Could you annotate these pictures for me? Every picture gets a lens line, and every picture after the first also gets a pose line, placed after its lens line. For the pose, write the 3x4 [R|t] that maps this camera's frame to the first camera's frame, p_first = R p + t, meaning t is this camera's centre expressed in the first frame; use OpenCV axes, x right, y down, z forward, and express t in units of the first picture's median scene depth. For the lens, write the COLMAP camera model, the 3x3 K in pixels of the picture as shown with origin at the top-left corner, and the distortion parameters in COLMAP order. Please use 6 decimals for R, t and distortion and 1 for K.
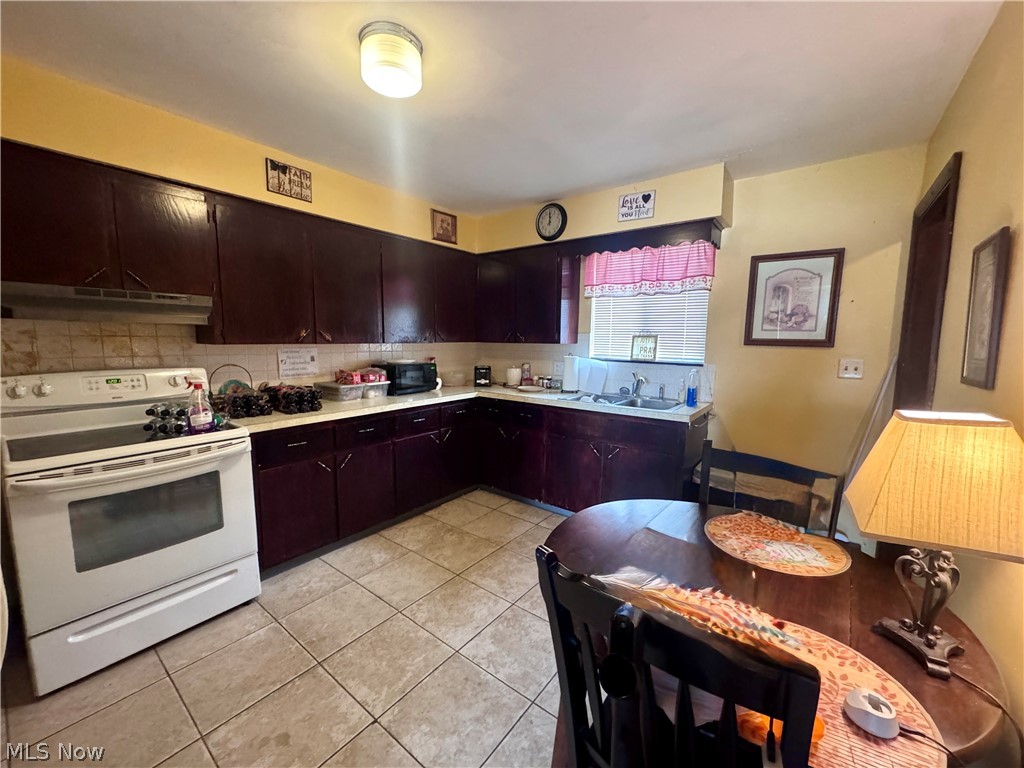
lens RADIAL K [[407.7, 0, 513.7], [0, 407.7, 381.8], [0, 0, 1]] dist [-0.002134, 0.000549]
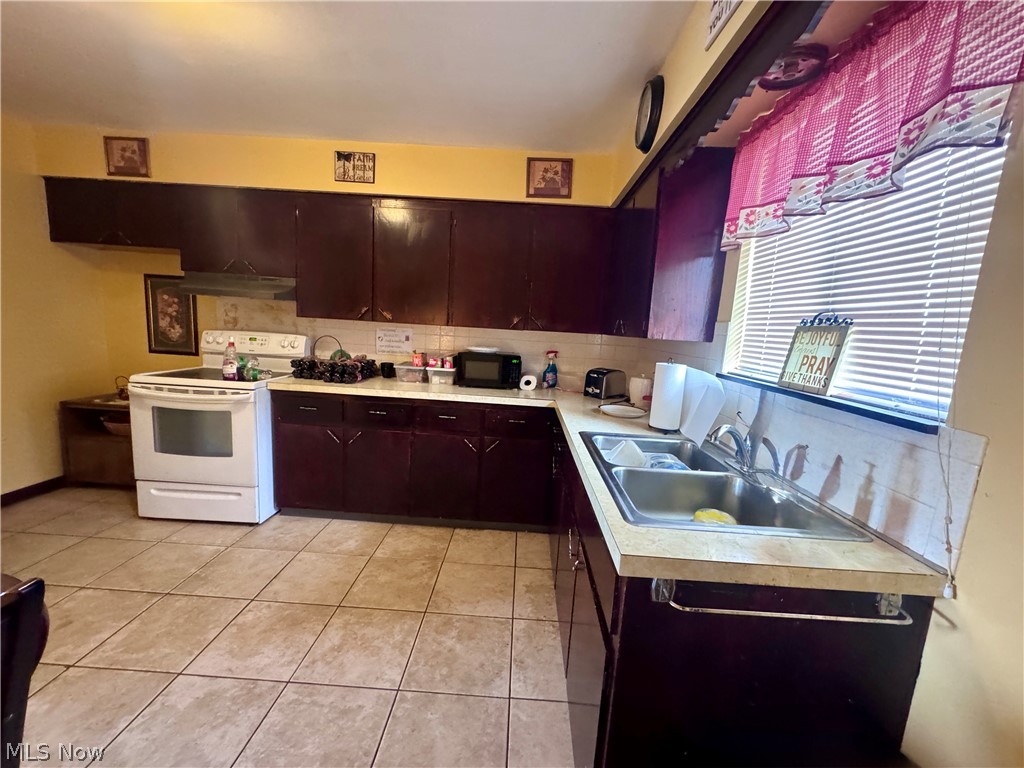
lens RADIAL K [[407.7, 0, 512.6], [0, 407.7, 382.9], [0, 0, 1]] dist [-0.002134, 0.000549]
pose [[0.587371, 0.136184, -0.797778, 0.583108], [-0.141620, 0.987827, 0.064358, -0.056309], [0.796831, 0.075179, 0.599507, 0.682863]]
